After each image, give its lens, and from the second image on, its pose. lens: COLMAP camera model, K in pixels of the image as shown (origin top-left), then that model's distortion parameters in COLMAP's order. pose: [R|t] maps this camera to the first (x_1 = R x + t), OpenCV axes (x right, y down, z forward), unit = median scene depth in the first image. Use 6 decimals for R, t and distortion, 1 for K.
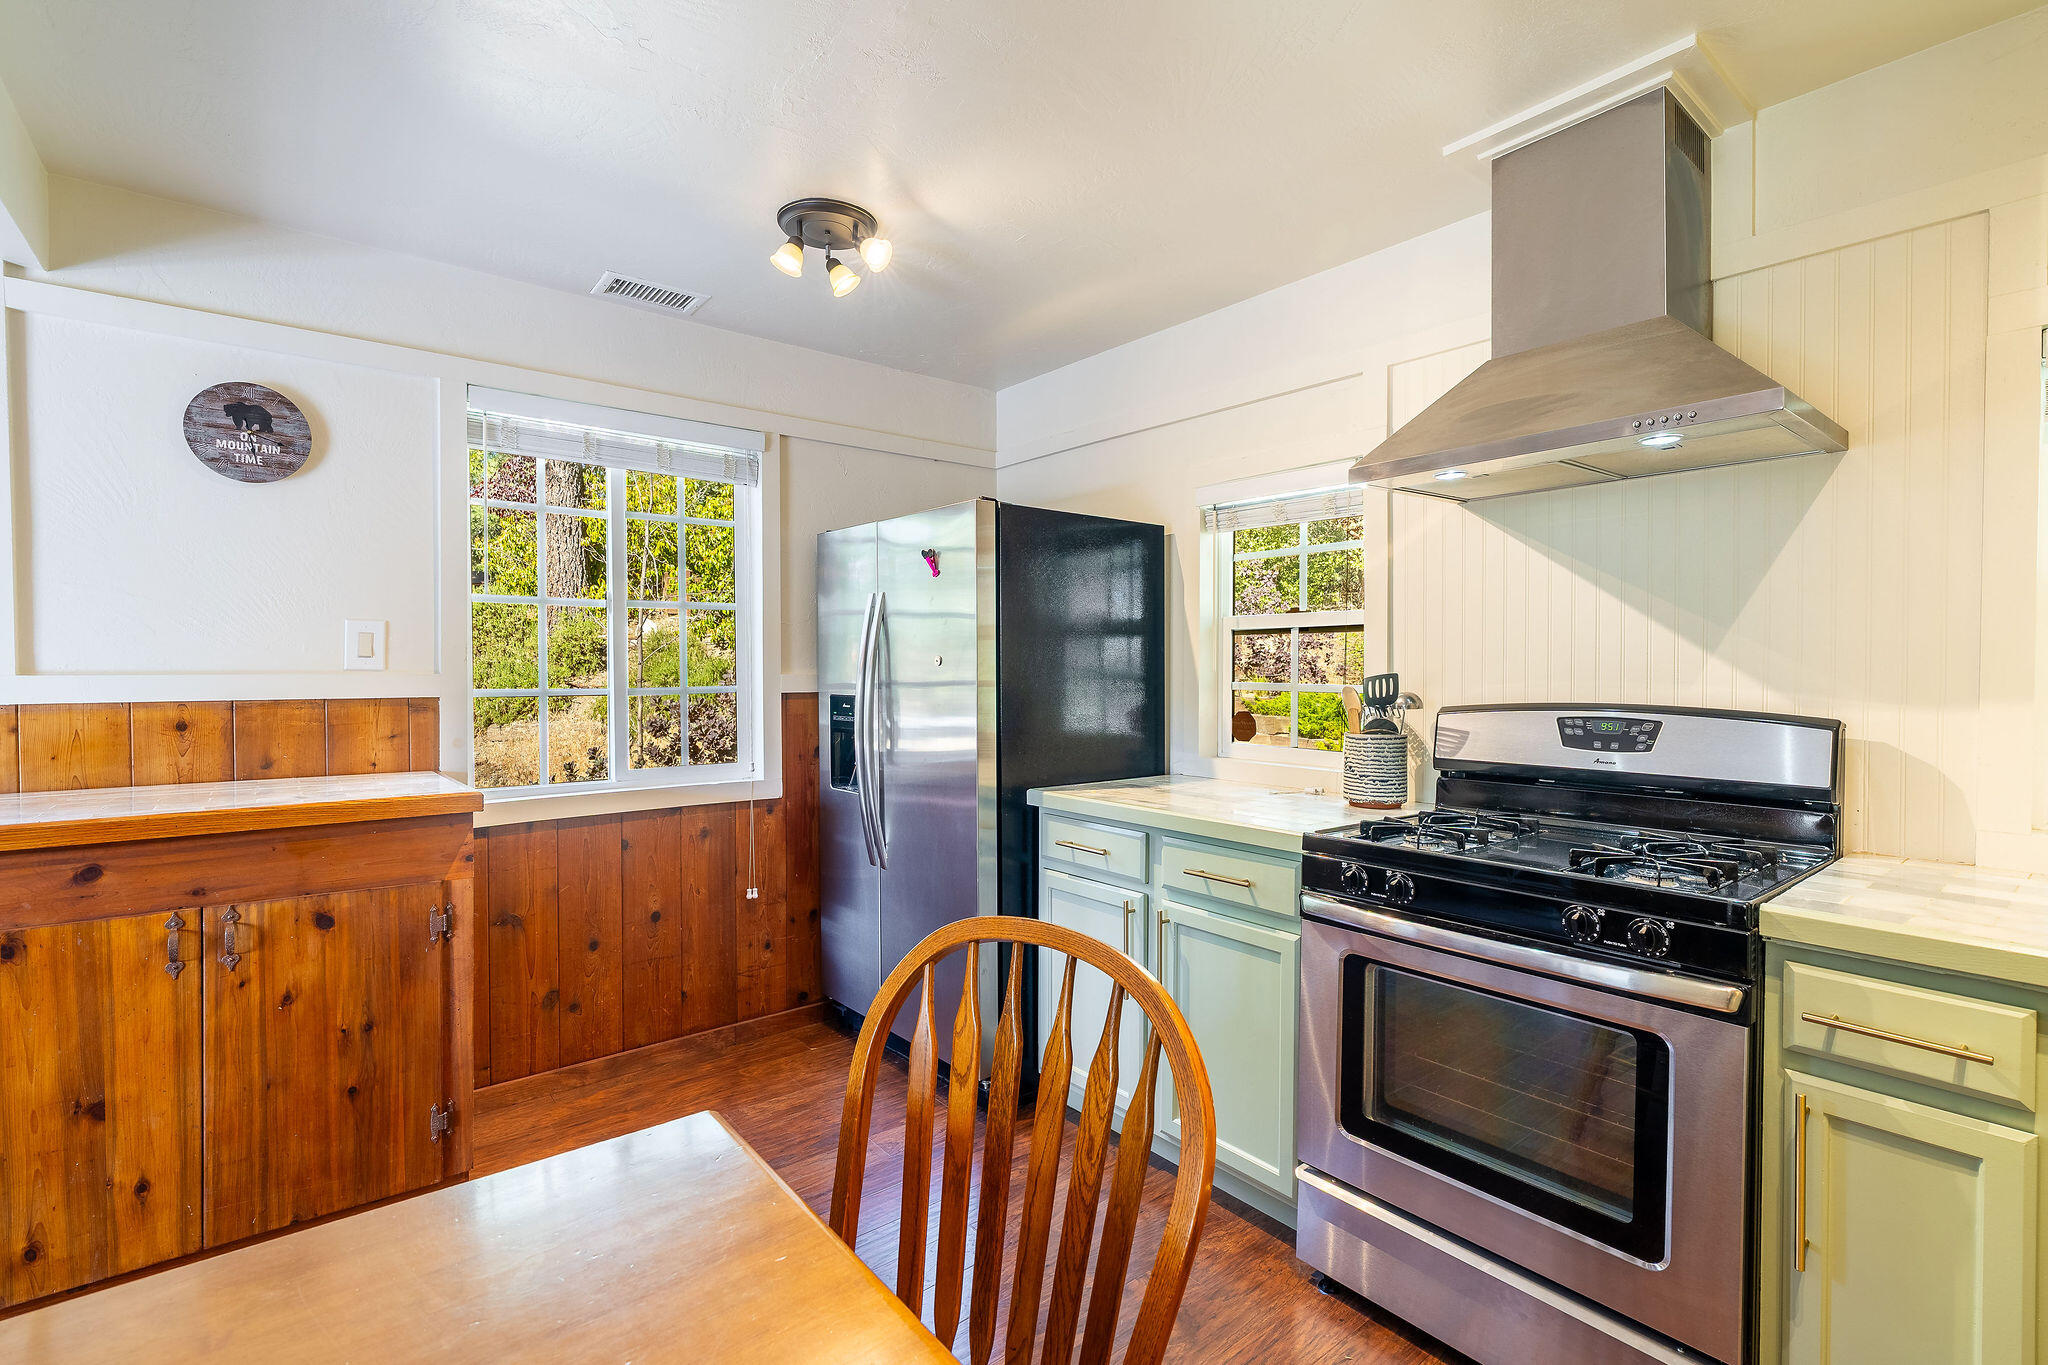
lens RADIAL K [[918.5, 0, 1026.8], [0, 918.5, 682.2], [0, 0, 1]] dist [0.000442, 0.000229]
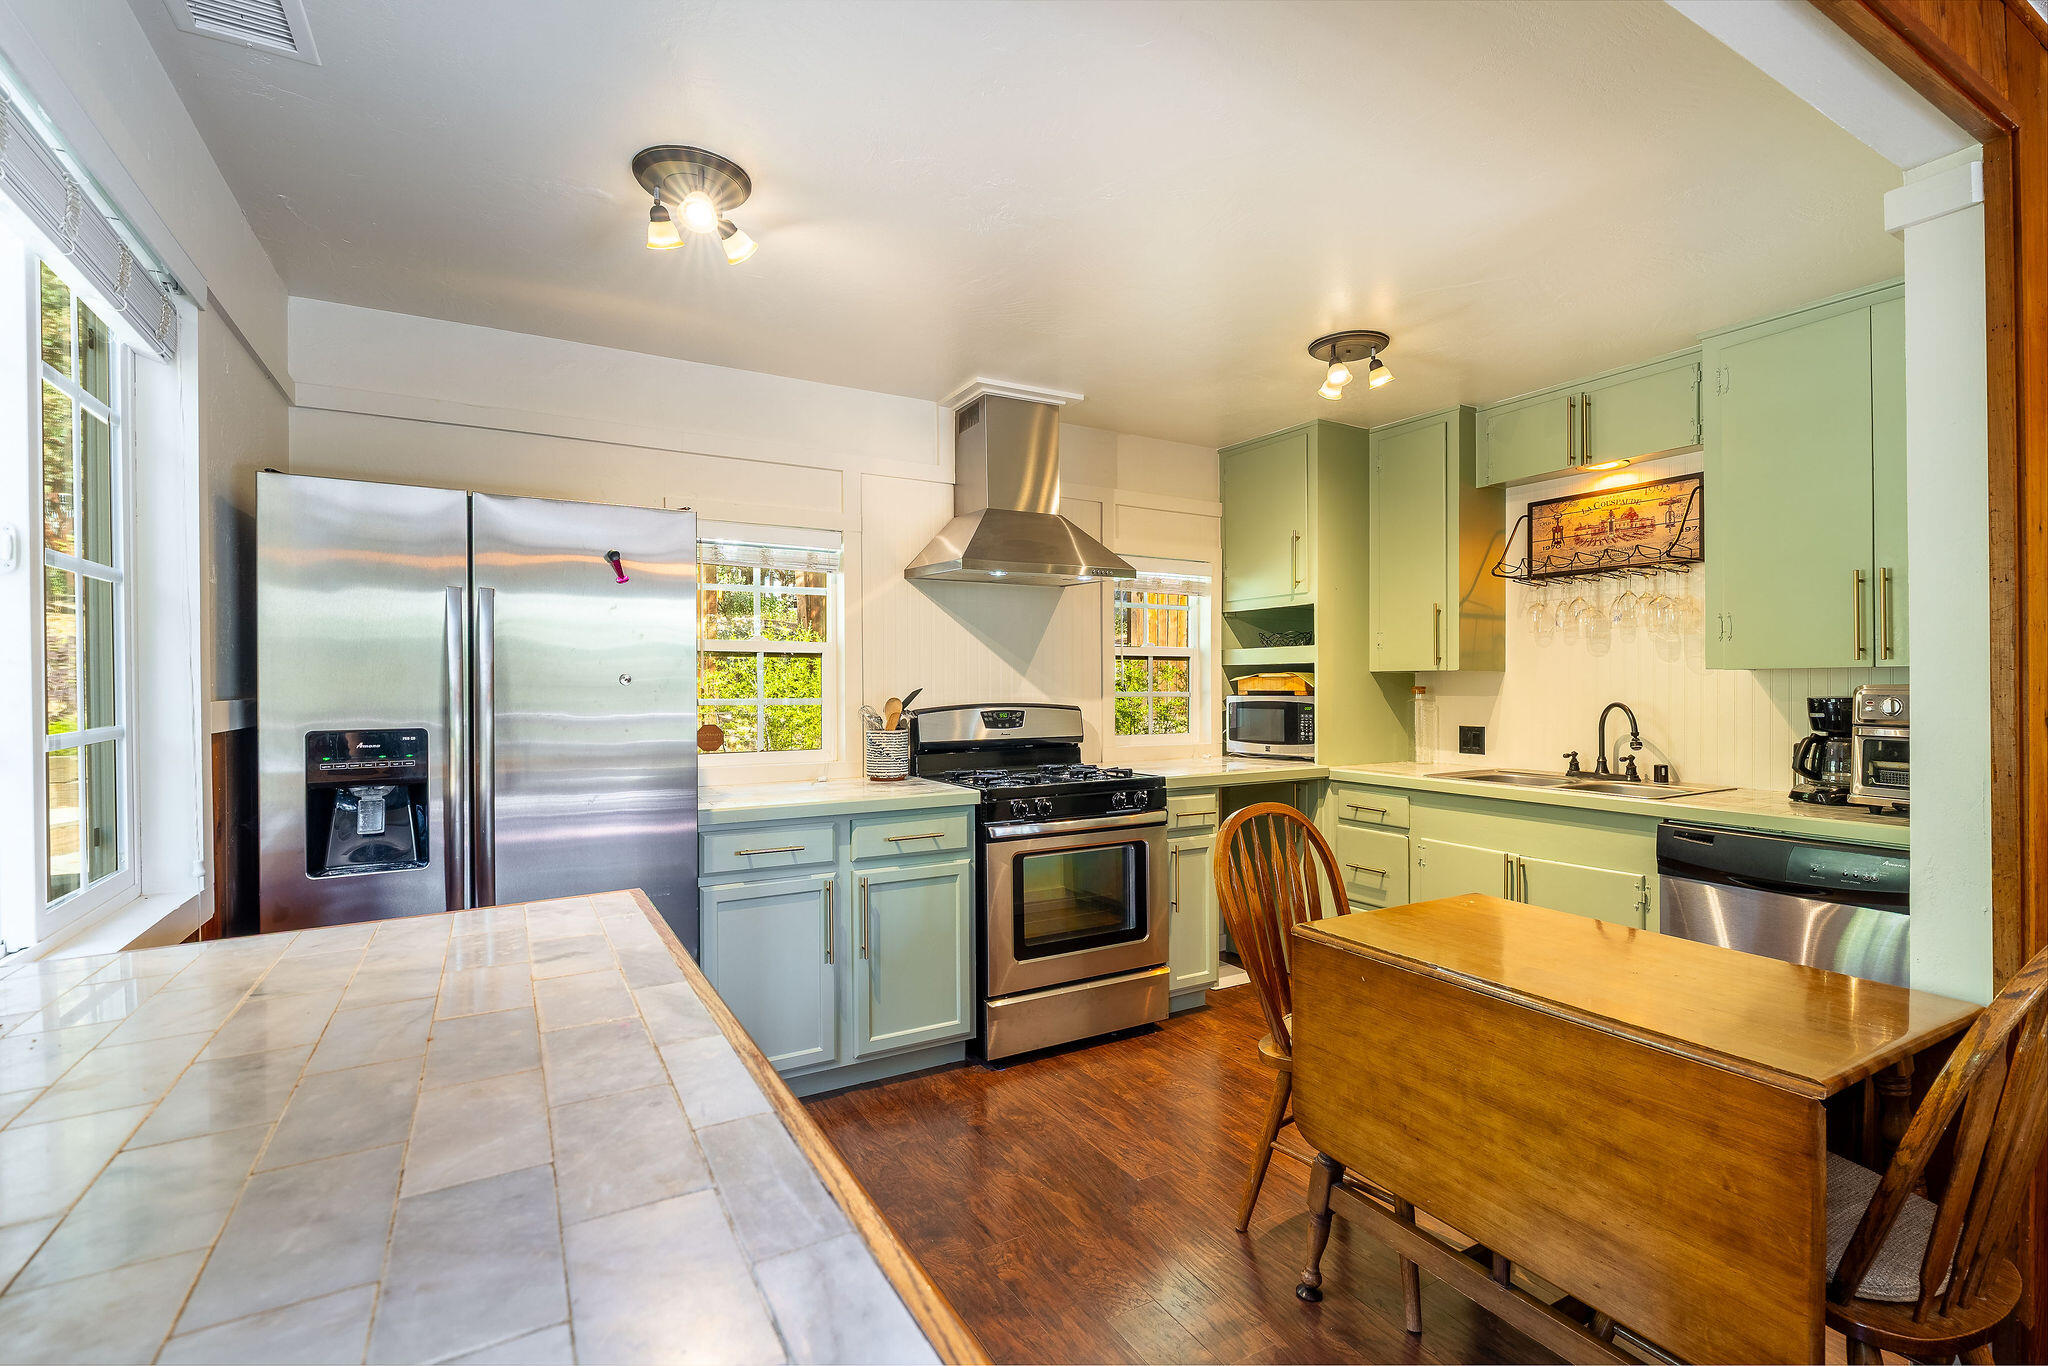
lens RADIAL K [[918.5, 0, 1025.3], [0, 918.5, 682.0], [0, 0, 1]] dist [0.000442, 0.000229]
pose [[0.171320, -0.002082, 0.985213, -1.172902], [0.018642, 0.999826, -0.001129, -0.016293], [-0.985039, 0.018560, 0.171329, 0.620094]]
